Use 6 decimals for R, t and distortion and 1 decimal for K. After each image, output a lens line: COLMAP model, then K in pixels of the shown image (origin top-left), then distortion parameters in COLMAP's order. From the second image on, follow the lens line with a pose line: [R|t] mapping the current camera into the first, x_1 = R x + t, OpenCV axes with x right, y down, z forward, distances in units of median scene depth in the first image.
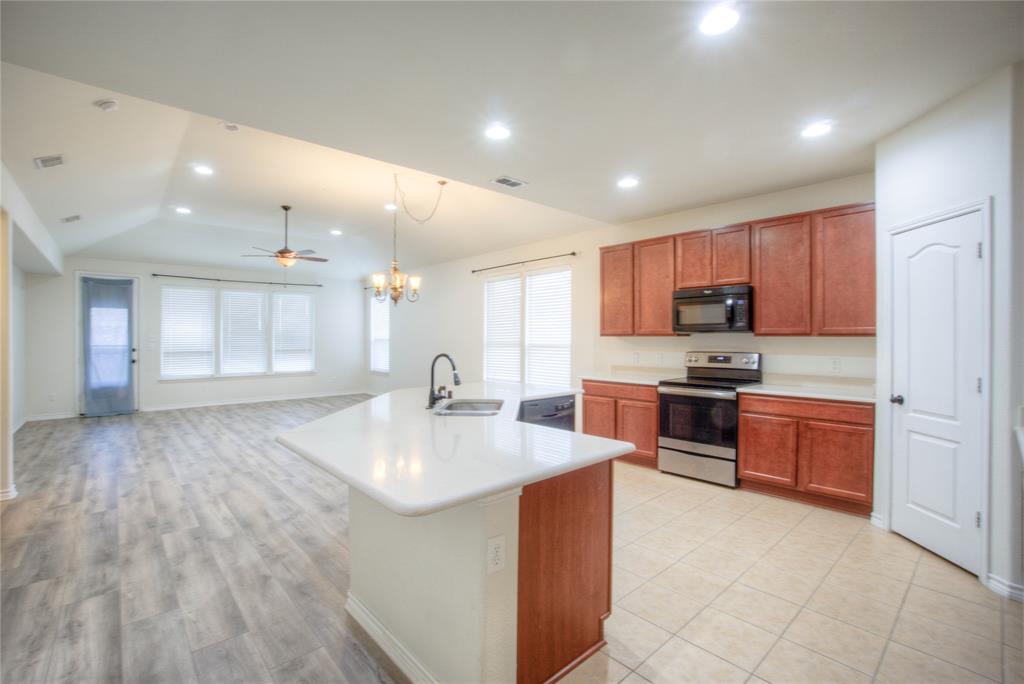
lens RADIAL K [[450.7, 0, 496.4], [0, 450.7, 340.6], [0, 0, 1]] dist [-0.054489, 0.020351]
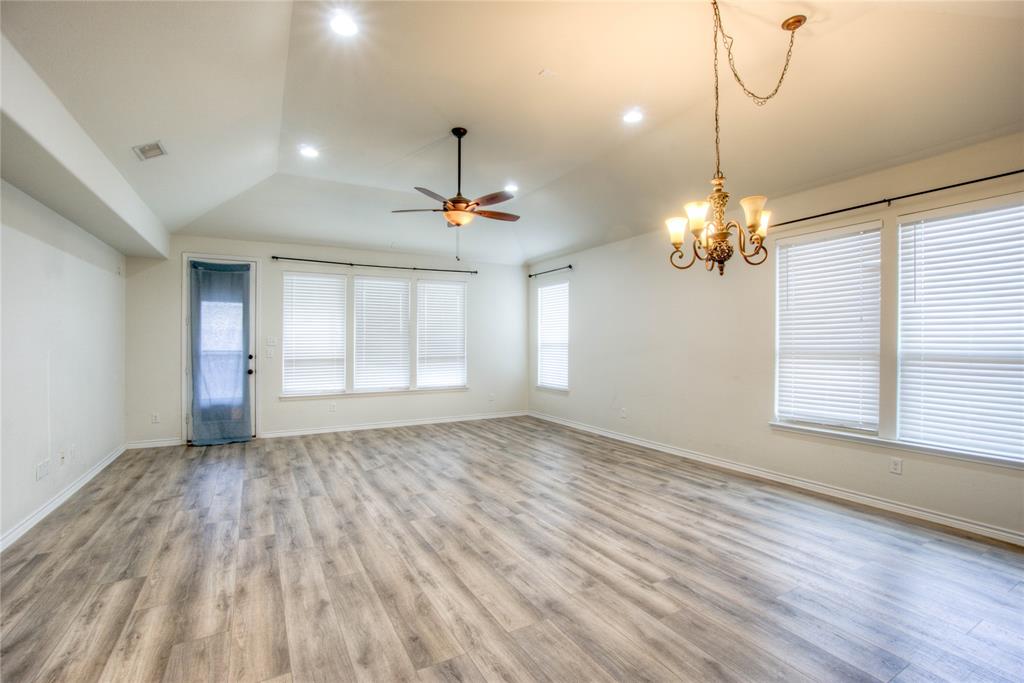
lens RADIAL K [[464.5, 0, 506.0], [0, 464.5, 343.0], [0, 0, 1]] dist [-0.058564, 0.024324]
pose [[0.976797, 0.002148, -0.214158, -0.320014], [-0.002849, 0.999992, -0.002967, -0.002124], [0.214150, 0.003508, 0.976794, 0.456481]]
